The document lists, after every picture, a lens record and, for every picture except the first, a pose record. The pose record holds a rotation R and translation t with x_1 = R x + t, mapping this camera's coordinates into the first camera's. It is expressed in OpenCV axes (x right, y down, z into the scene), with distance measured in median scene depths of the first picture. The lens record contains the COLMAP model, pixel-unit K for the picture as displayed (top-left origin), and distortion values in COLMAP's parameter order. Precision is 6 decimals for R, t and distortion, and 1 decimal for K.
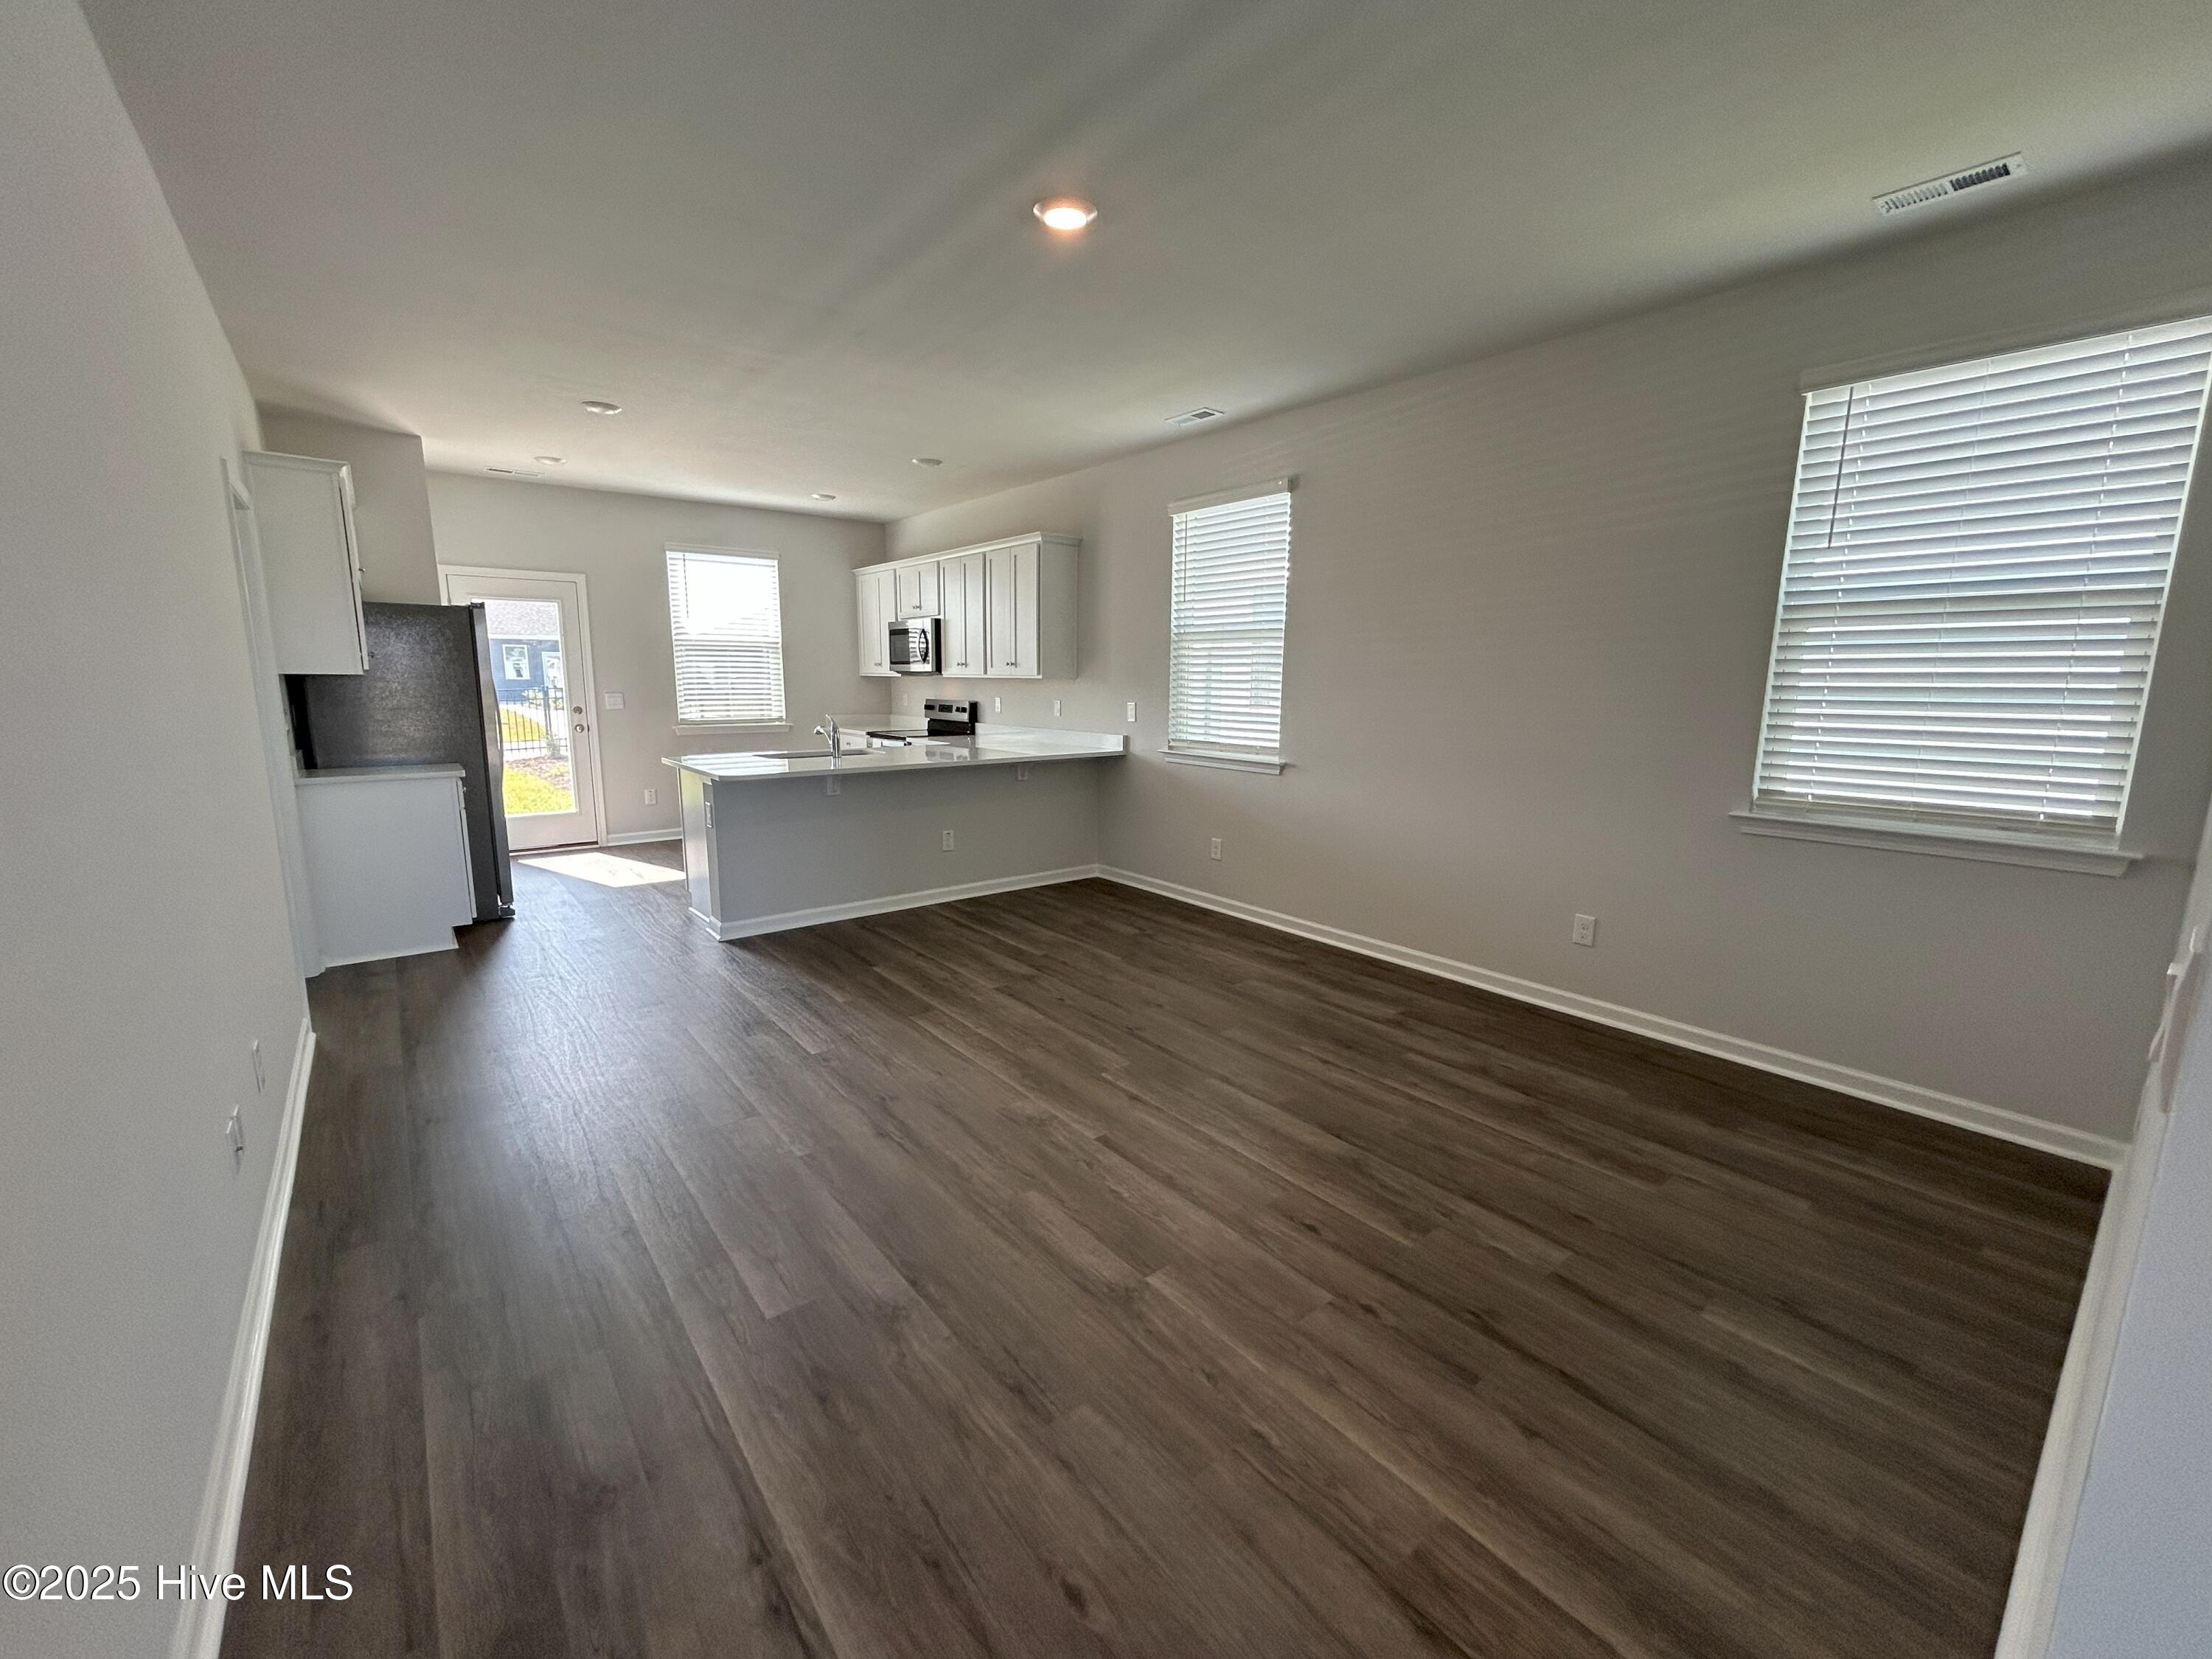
lens RADIAL K [[896.4, 0, 1101.5], [0, 896.4, 830.3], [0, 0, 1]] dist [-0.002046, 0.000758]
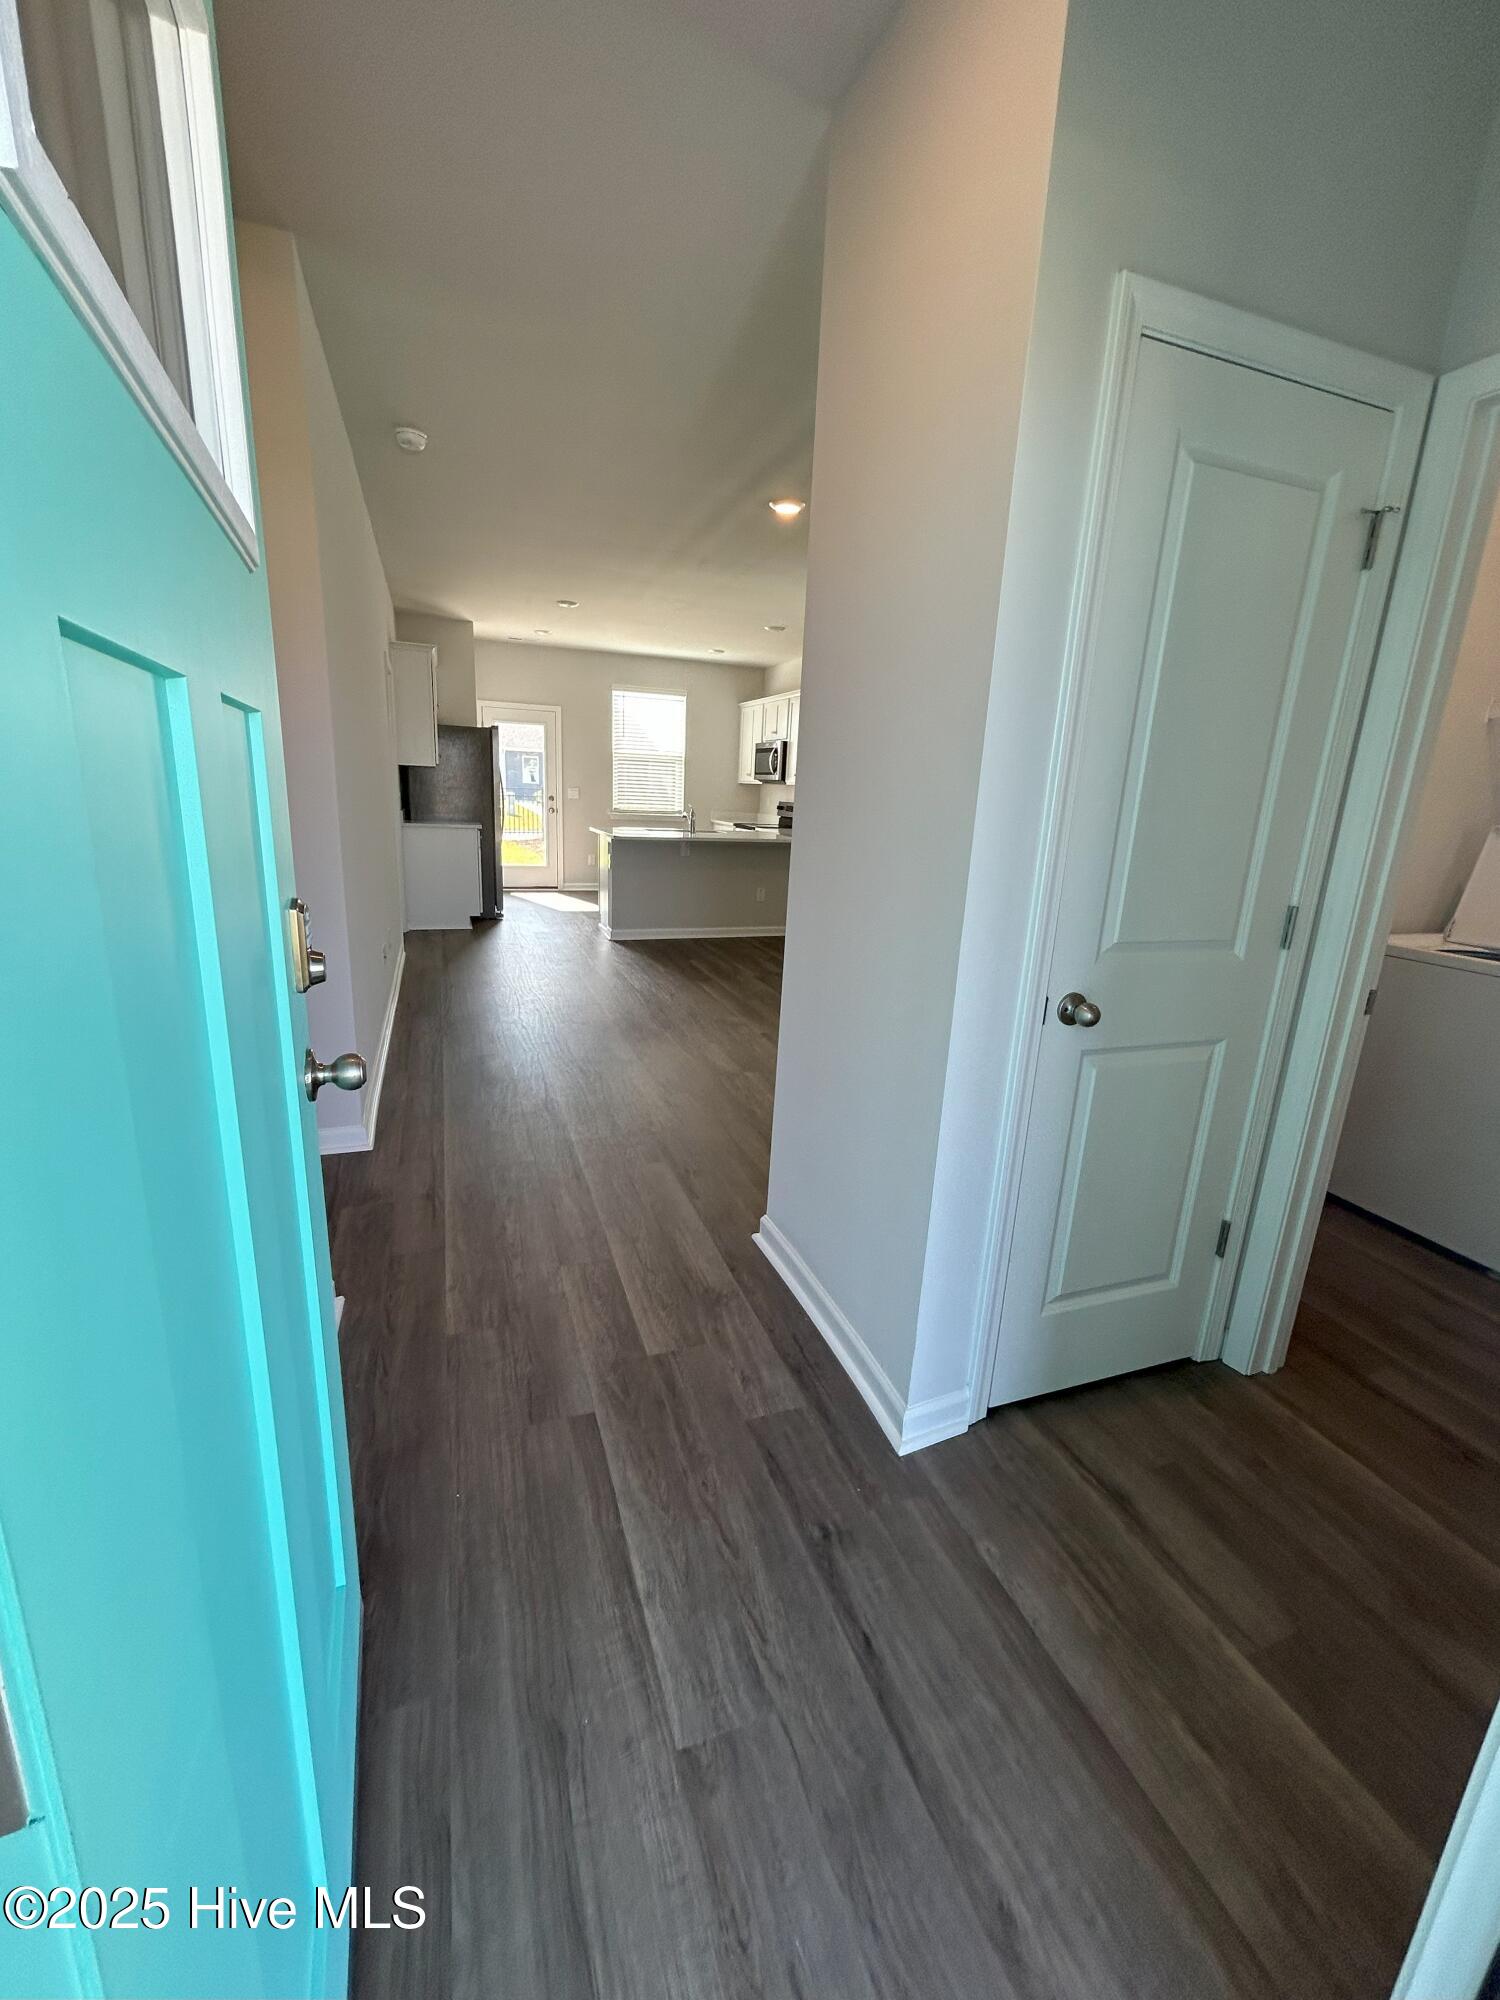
lens RADIAL K [[810.5, 0, 750.0], [0, 810.5, 1000.0], [0, 0, 1]] dist [-0.002046, 0.000758]
pose [[0.948946, 0.113645, -0.294257, 0.269874], [-0.091071, 0.991827, 0.089361, 0.078292], [0.302007, -0.058000, 0.951540, -0.339391]]
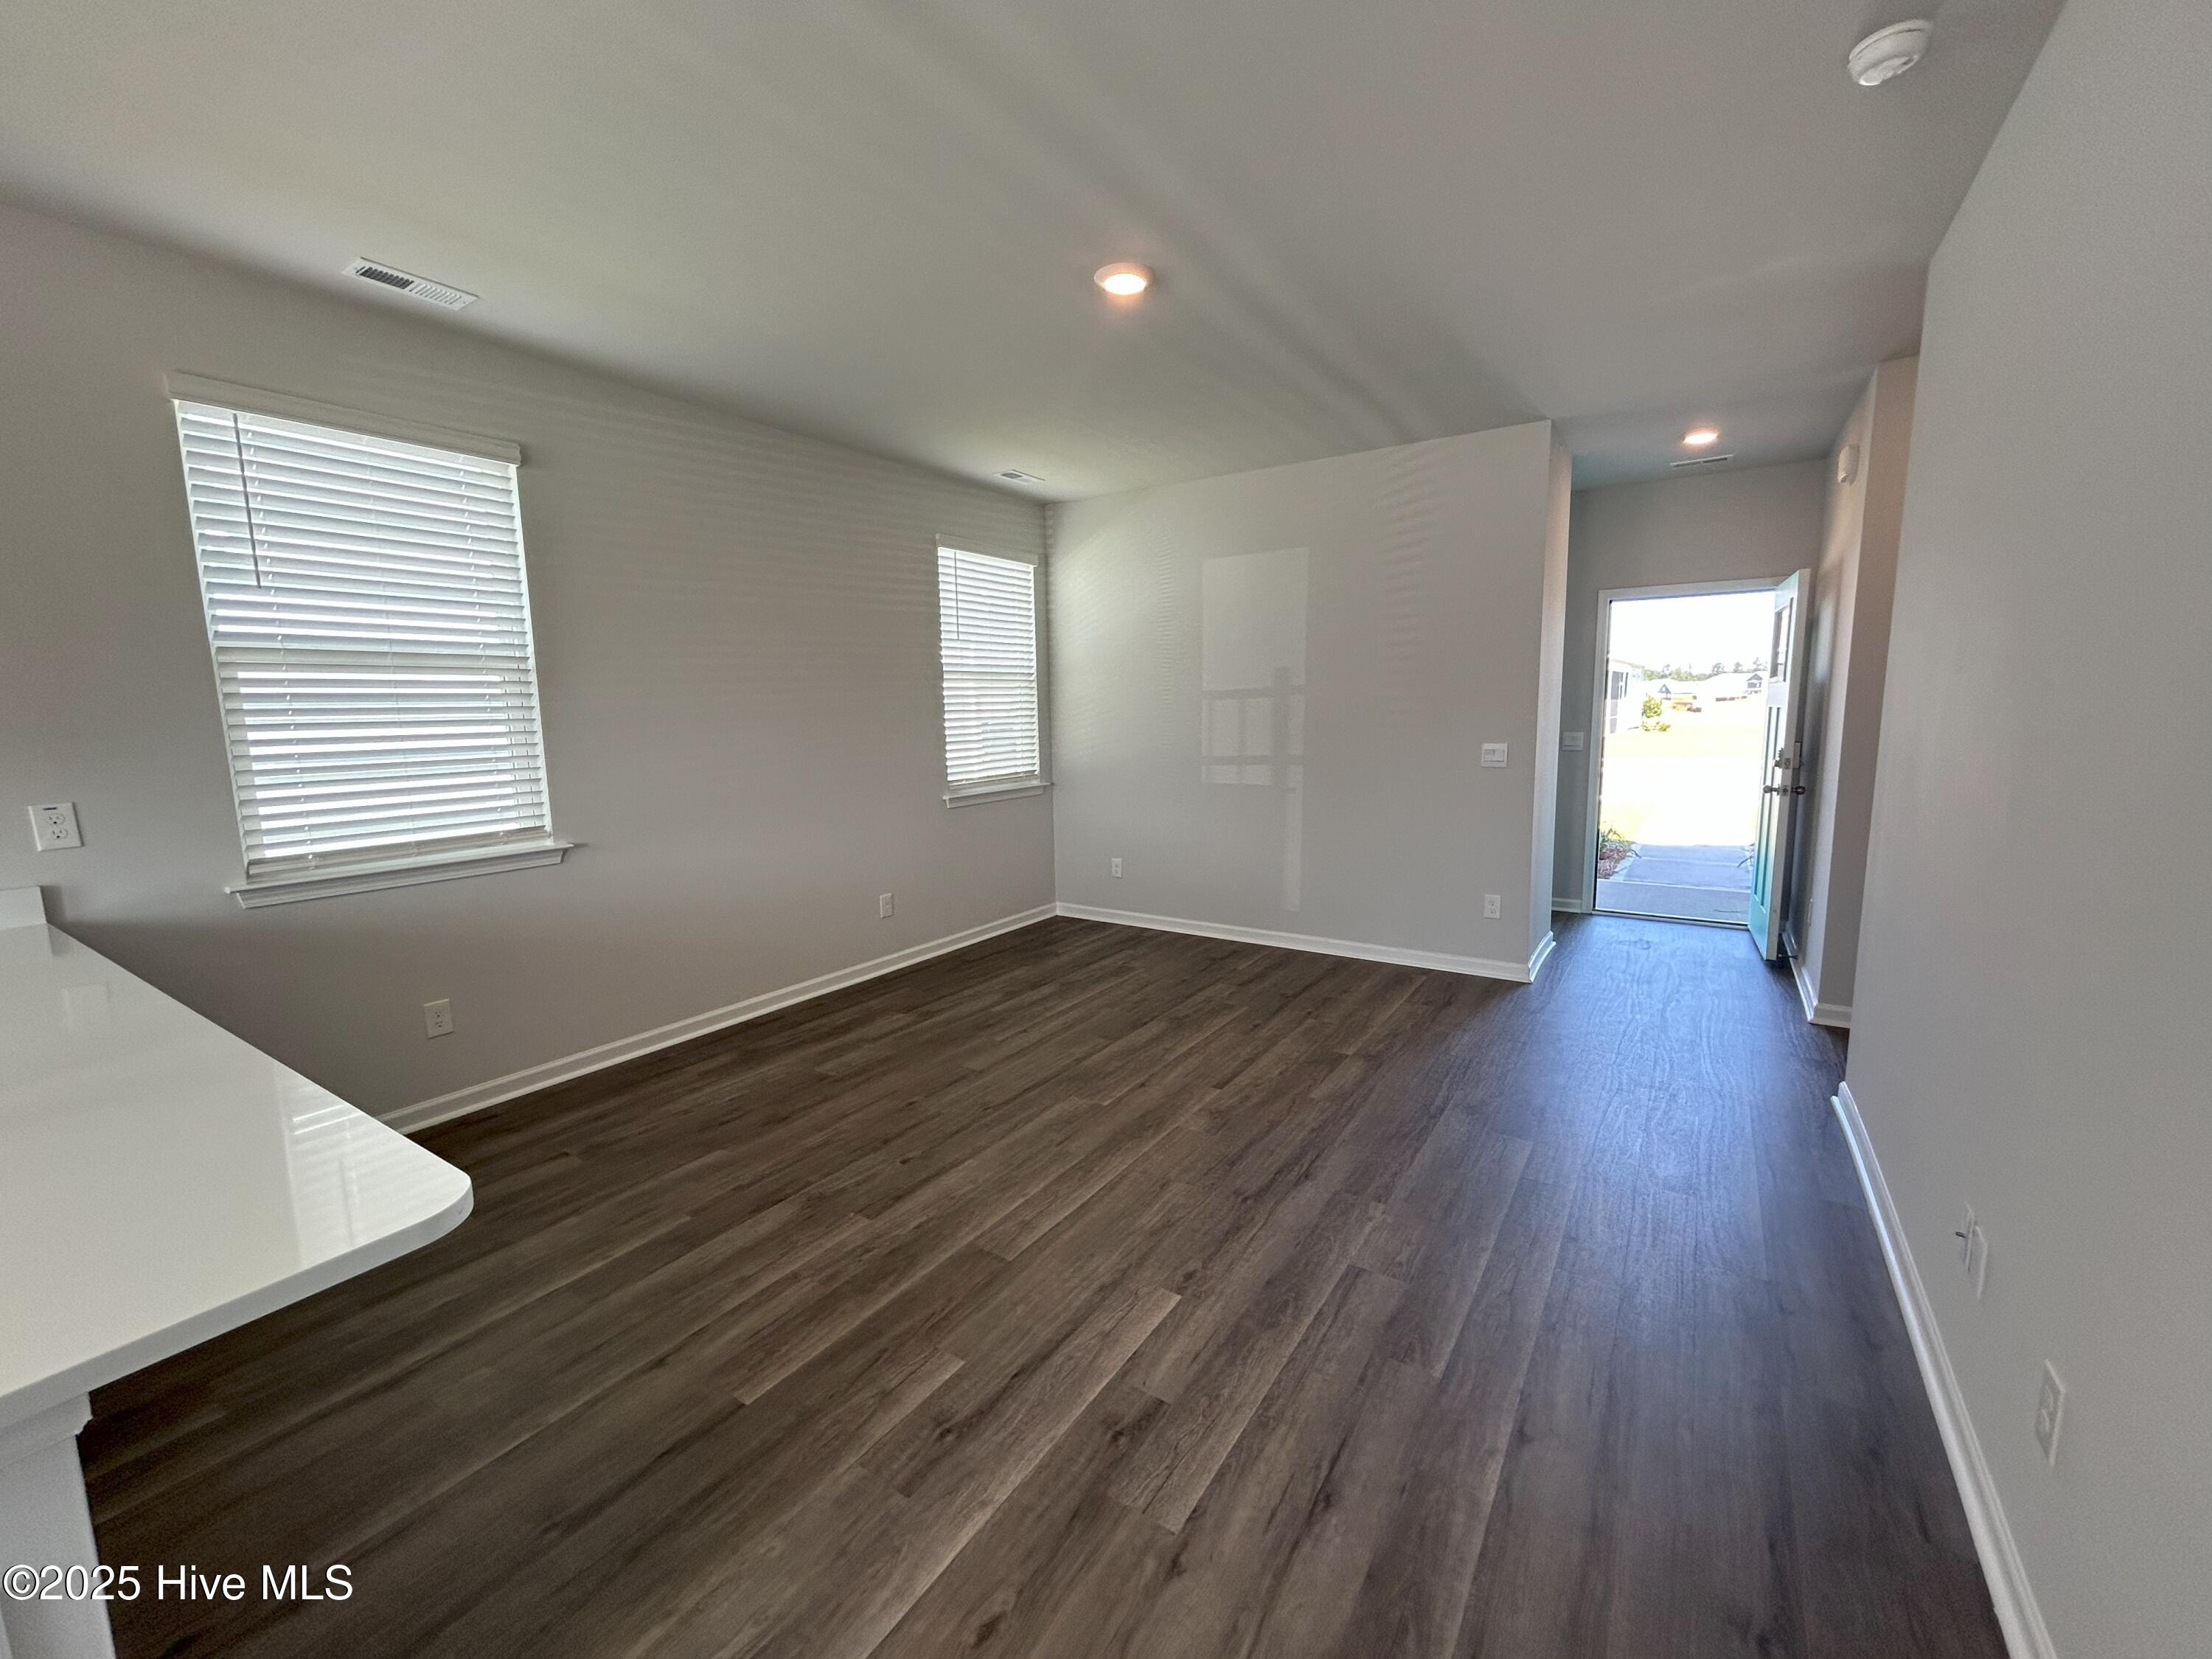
lens RADIAL K [[896.4, 0, 1101.5], [0, 896.4, 830.3], [0, 0, 1]] dist [-0.002046, 0.000758]
pose [[-0.304854, -0.134647, 0.942833, -0.645969], [0.177340, 0.964618, 0.195099, -0.161441], [-0.935743, 0.226679, -0.270189, 0.849218]]
